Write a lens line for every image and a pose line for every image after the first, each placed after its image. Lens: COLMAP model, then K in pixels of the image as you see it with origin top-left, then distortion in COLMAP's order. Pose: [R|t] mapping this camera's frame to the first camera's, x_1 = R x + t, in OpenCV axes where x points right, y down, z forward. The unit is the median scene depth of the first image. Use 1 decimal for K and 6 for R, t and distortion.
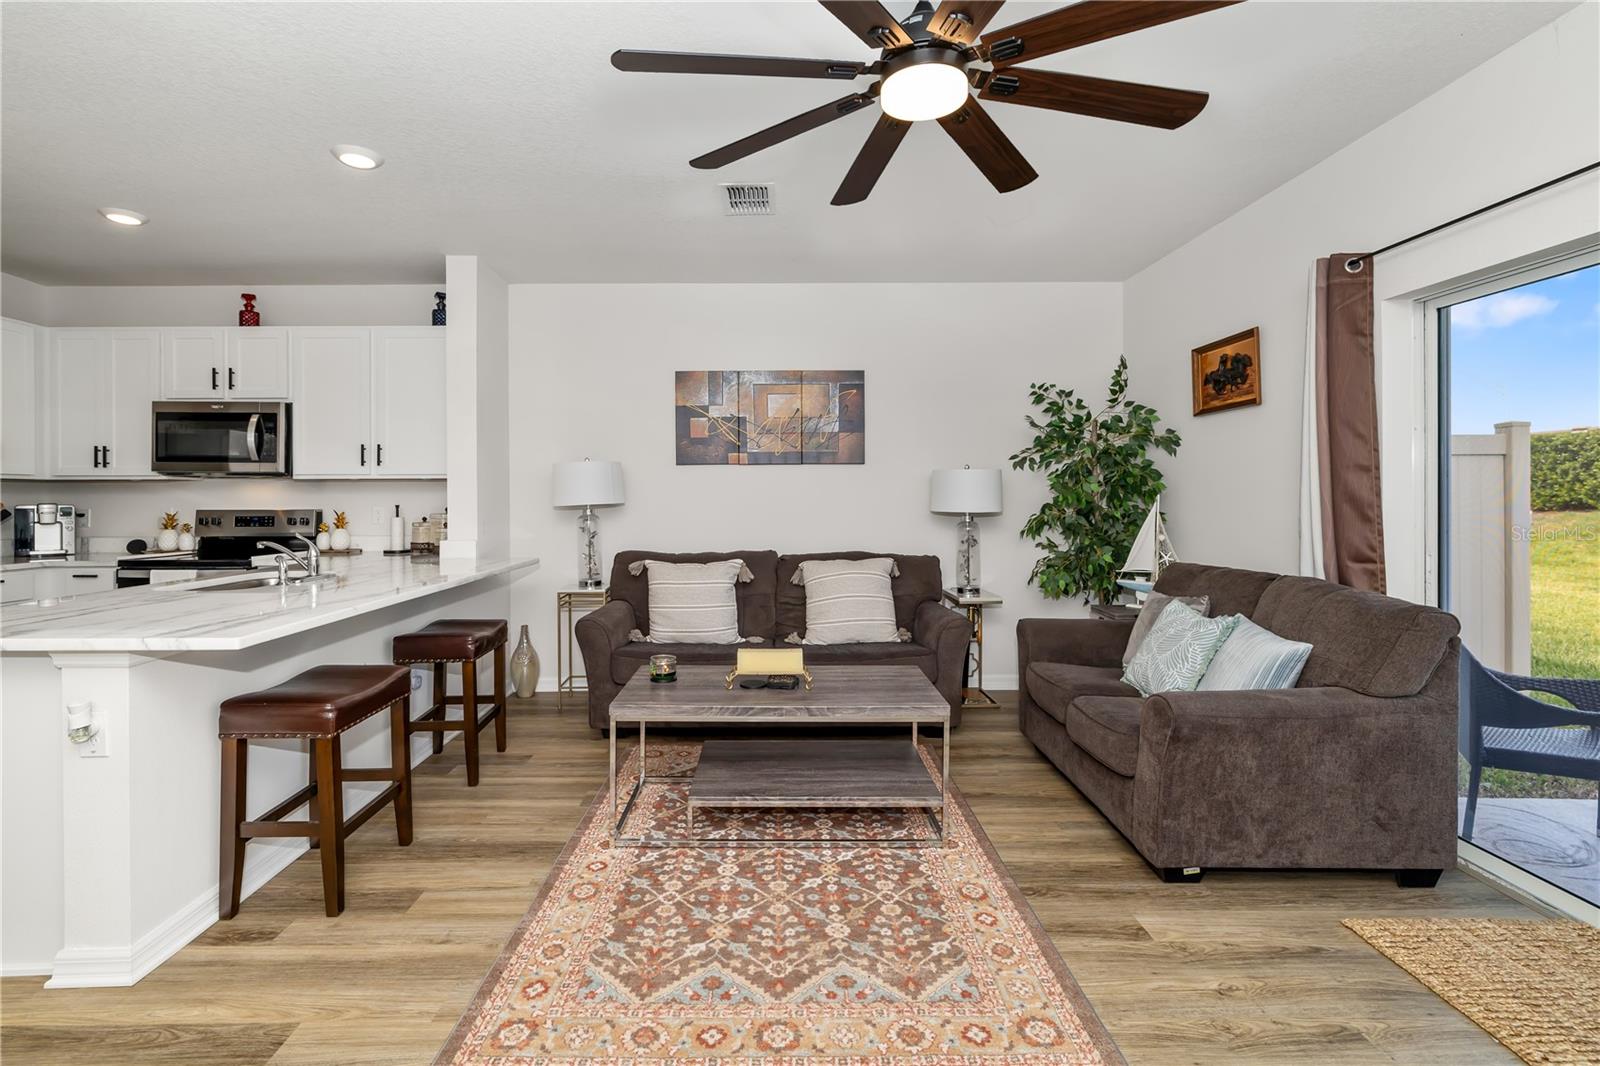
lens RADIAL K [[721.4, 0, 774.4], [0, 721.4, 499.7], [0, 0, 1]] dist [-0.011150, 0.004250]
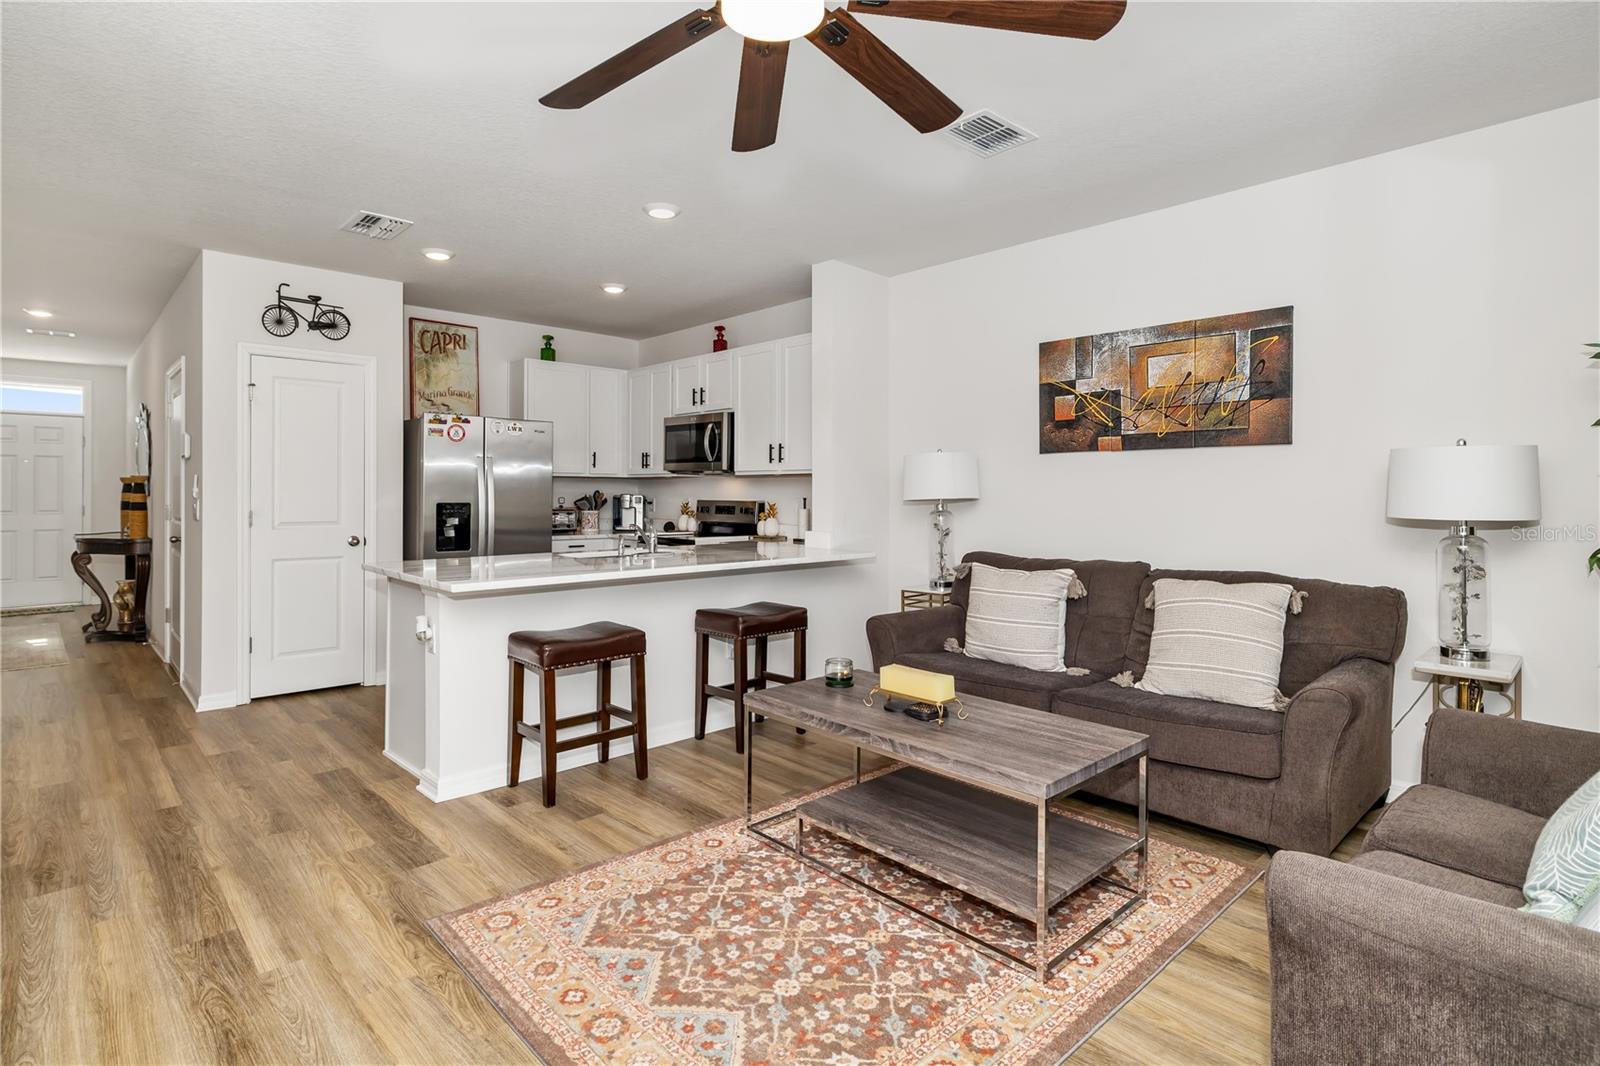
lens RADIAL K [[802.8, 0, 799.4], [0, 802.8, 487.0], [0, 0, 1]] dist [-0.004450, 0.001325]
pose [[0.680536, 0.000507, -0.732715, 0.398220], [-0.007645, 0.999950, -0.006408, -0.000907], [0.732675, 0.009962, 0.680506, 0.168674]]
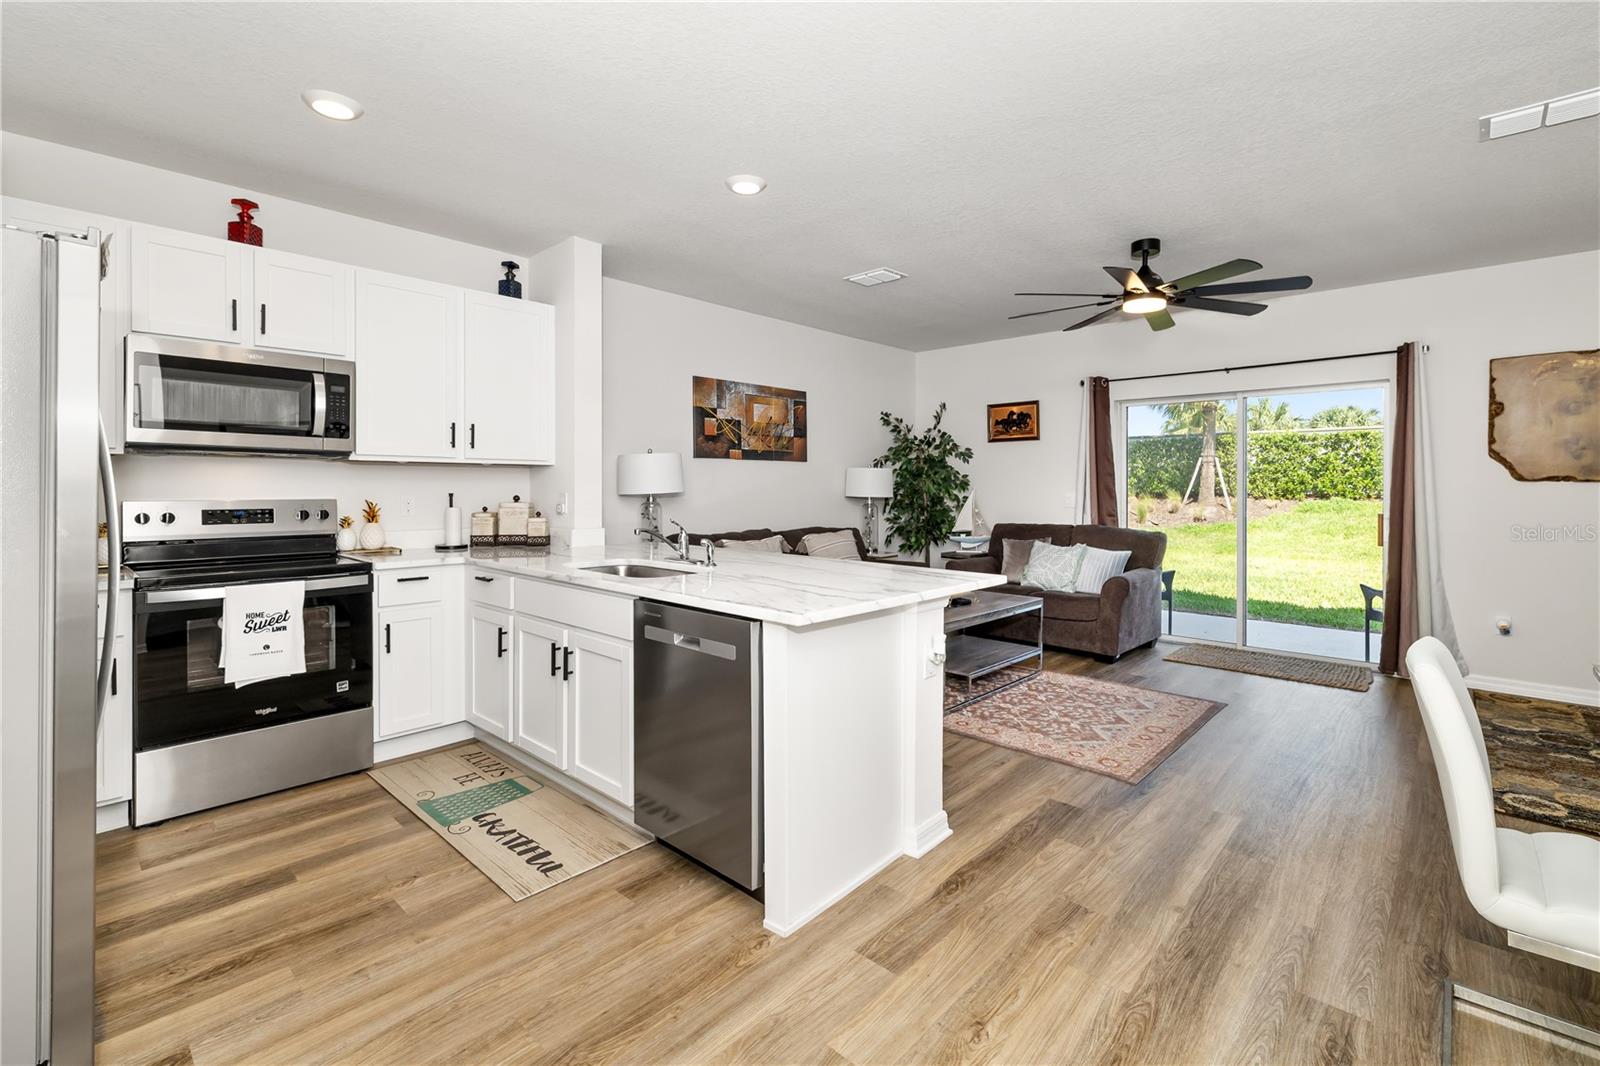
lens RADIAL K [[707.8, 0, 812.4], [0, 707.8, 485.6], [0, 0, 1]] dist [0.000811, 0.001188]
pose [[0.680982, 0.005186, 0.732281, -0.911971], [0.000418, 0.999972, -0.007471, 0.004764], [-0.732300, 0.005393, 0.680961, 0.111986]]
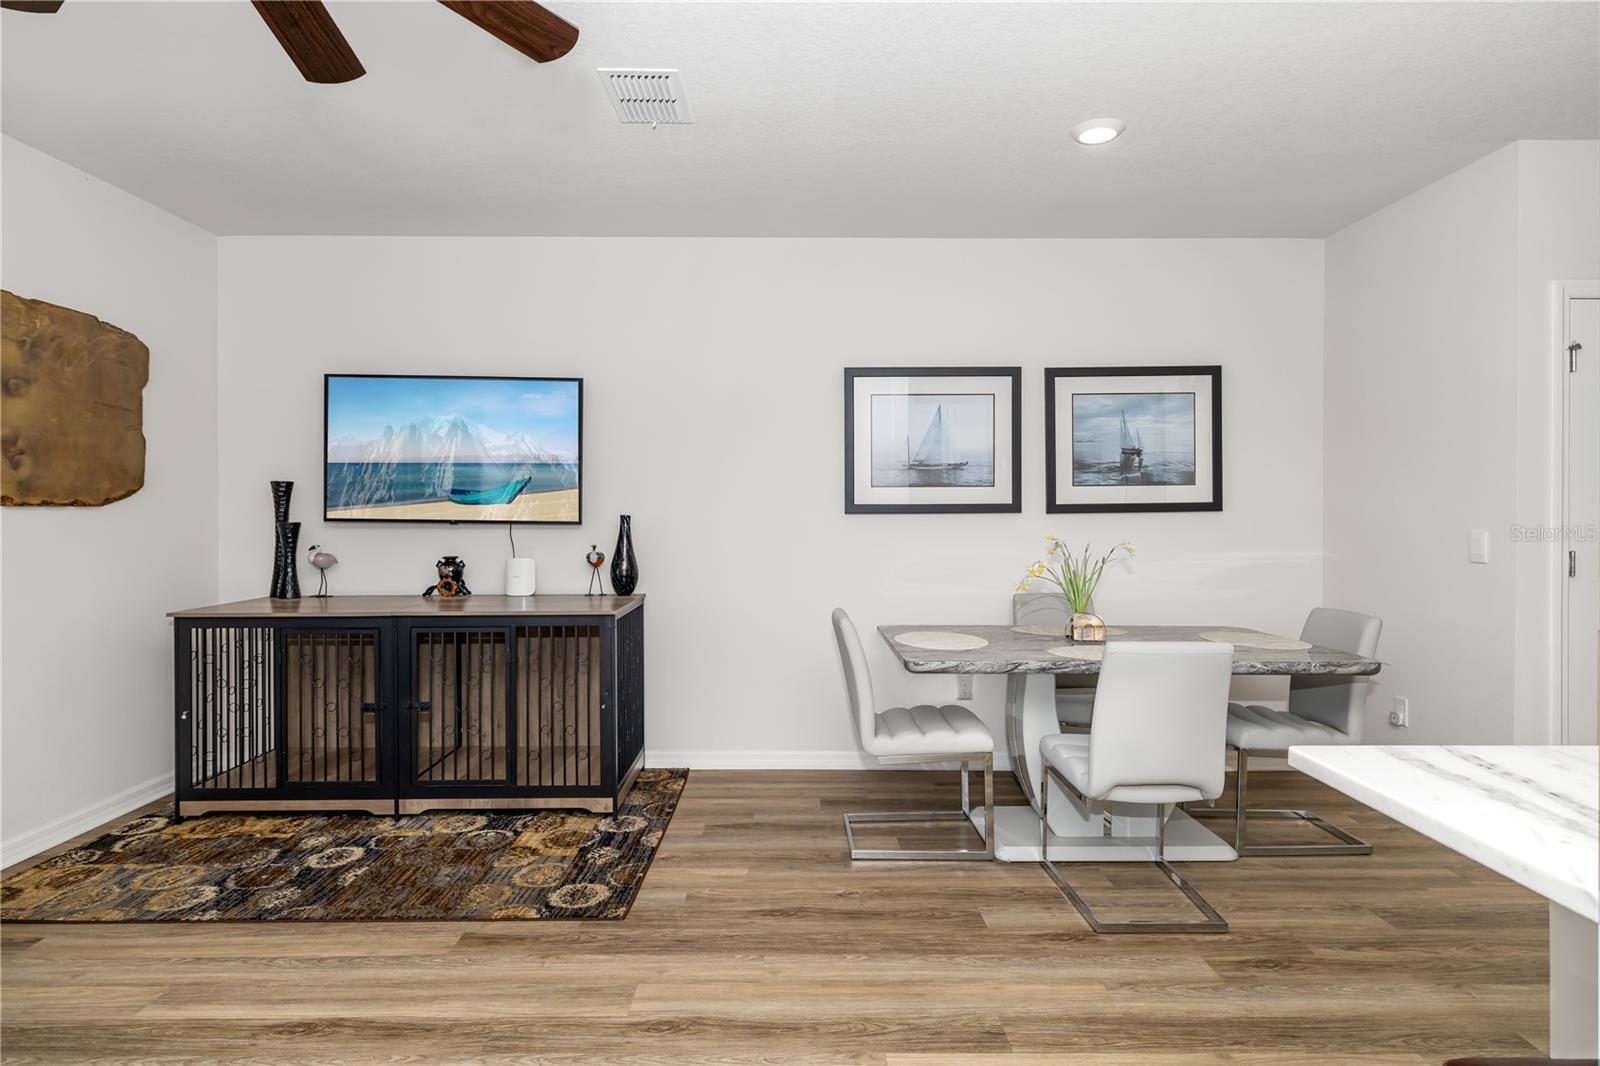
lens RADIAL K [[856.8, 0, 793.7], [0, 856.8, 513.5], [0, 0, 1]] dist [0.001464, 0.000727]
pose [[-0.999950, 0.002401, 0.009737, -0.140757], [0.002485, 0.999960, 0.008644, -0.006223], [-0.009716, 0.008668, -0.999915, 0.736947]]
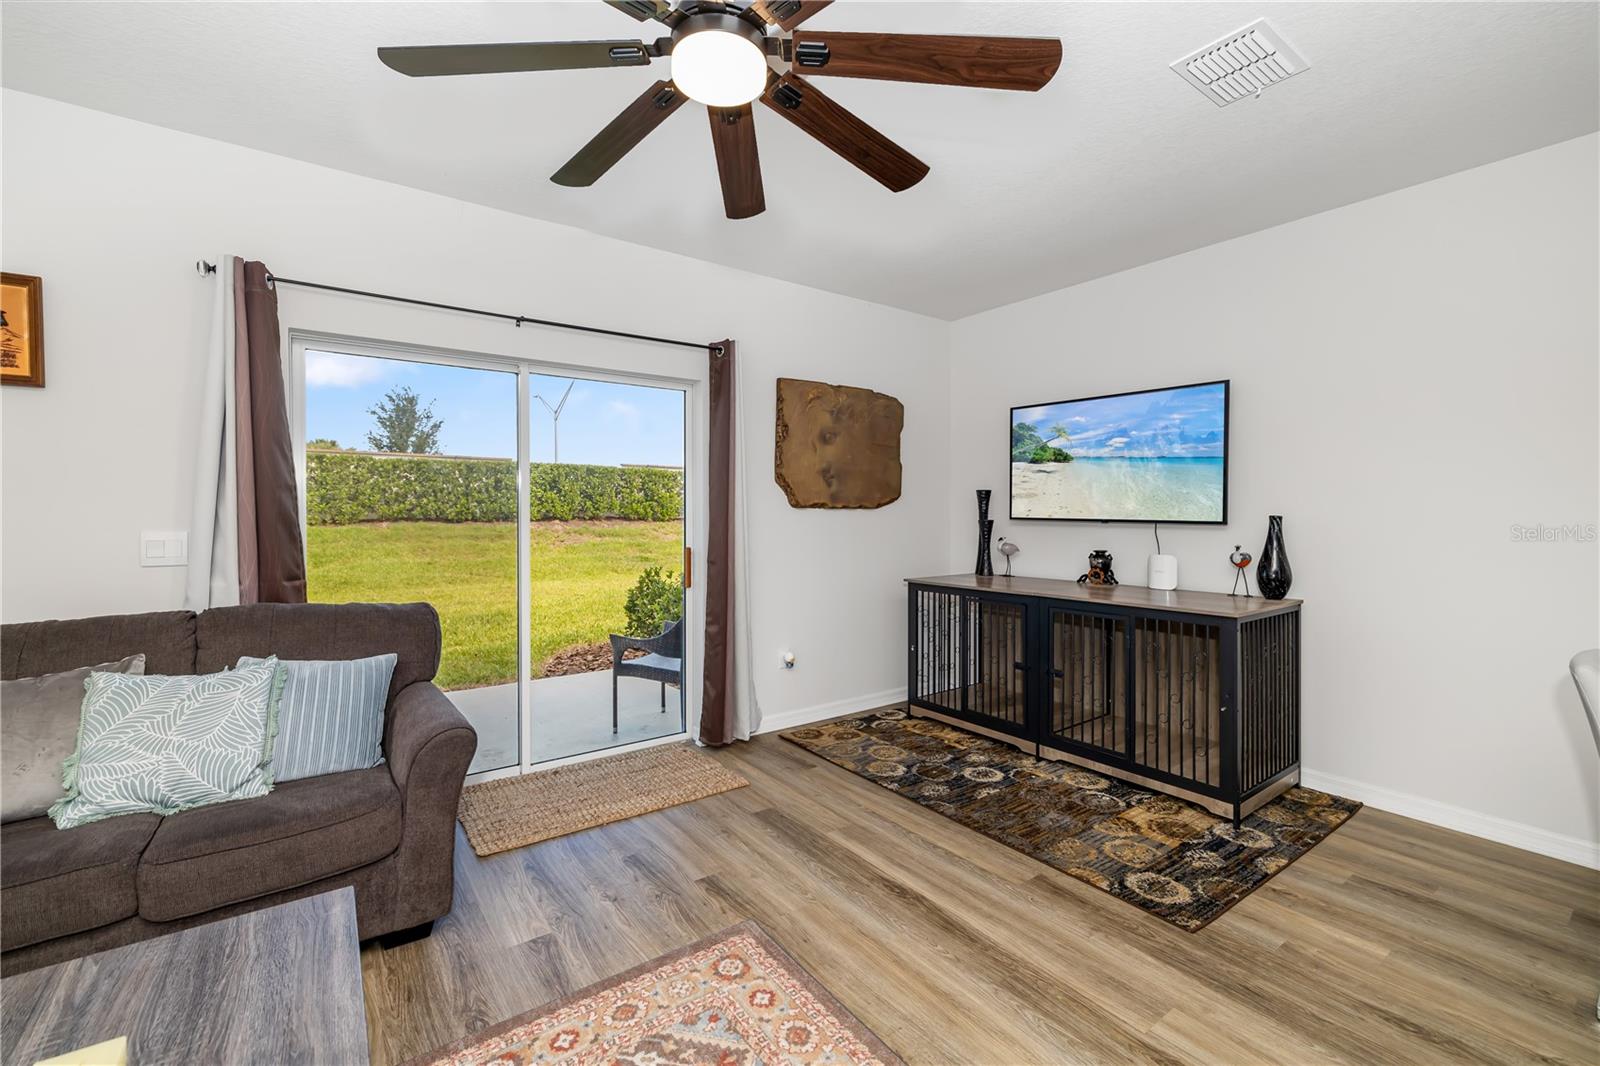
lens RADIAL K [[670.8, 0, 791.0], [0, 670.8, 516.3], [0, 0, 1]] dist [0.000153, 0.002010]
pose [[-0.575190, -0.002818, 0.818015, -0.234826], [0.005878, 0.999954, 0.007578, -0.004211], [-0.817998, 0.009167, -0.575147, 0.615458]]
